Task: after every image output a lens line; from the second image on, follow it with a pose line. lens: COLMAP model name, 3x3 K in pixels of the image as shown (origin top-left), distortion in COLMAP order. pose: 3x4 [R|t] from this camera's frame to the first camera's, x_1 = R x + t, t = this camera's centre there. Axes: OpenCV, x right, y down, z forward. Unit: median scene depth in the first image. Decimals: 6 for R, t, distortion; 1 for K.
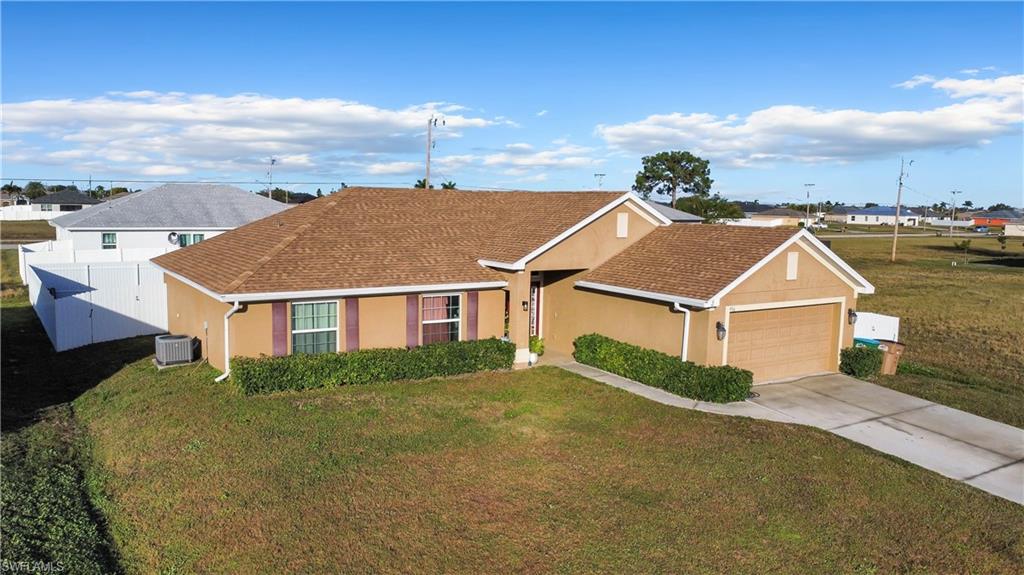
lens RADIAL K [[768.2, 0, 504.1], [0, 768.2, 295.6], [0, 0, 1]] dist [0.003710, -0.004956]
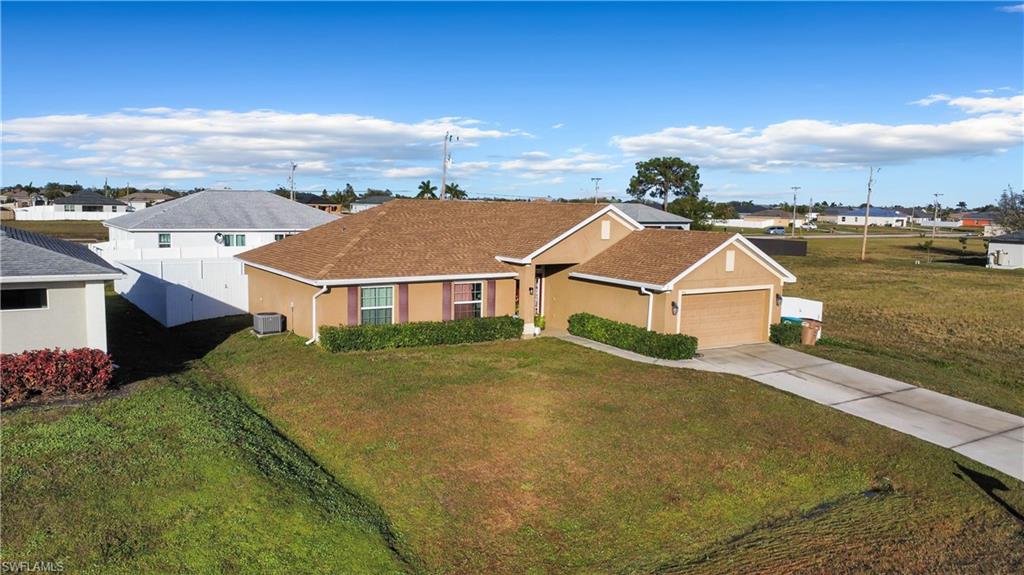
lens RADIAL K [[768.2, 0, 504.1], [0, 768.2, 295.6], [0, 0, 1]] dist [0.003710, -0.004956]
pose [[0.999998, 0.001604, 0.001024, -0.020293], [-0.001605, 0.999998, 0.000770, 0.020027], [-0.001023, -0.000771, 0.999999, -0.318396]]
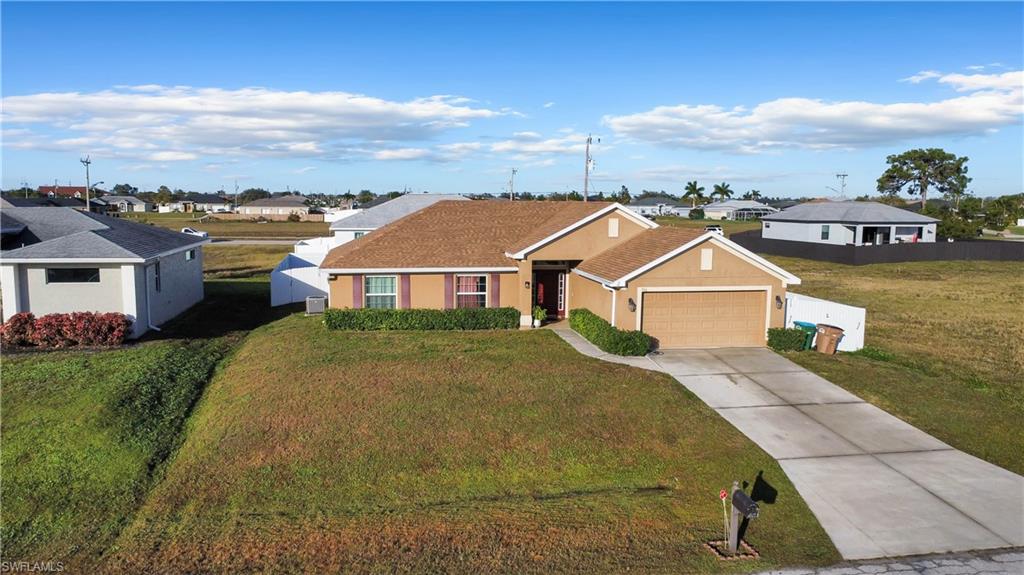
lens RADIAL K [[768.2, 0, 504.1], [0, 768.2, 295.6], [0, 0, 1]] dist [0.003710, -0.004956]
pose [[0.923376, 0.036567, -0.382152, 0.516966], [-0.037030, 0.999295, 0.006146, 0.025441], [0.382107, 0.008476, 0.924079, -0.310509]]
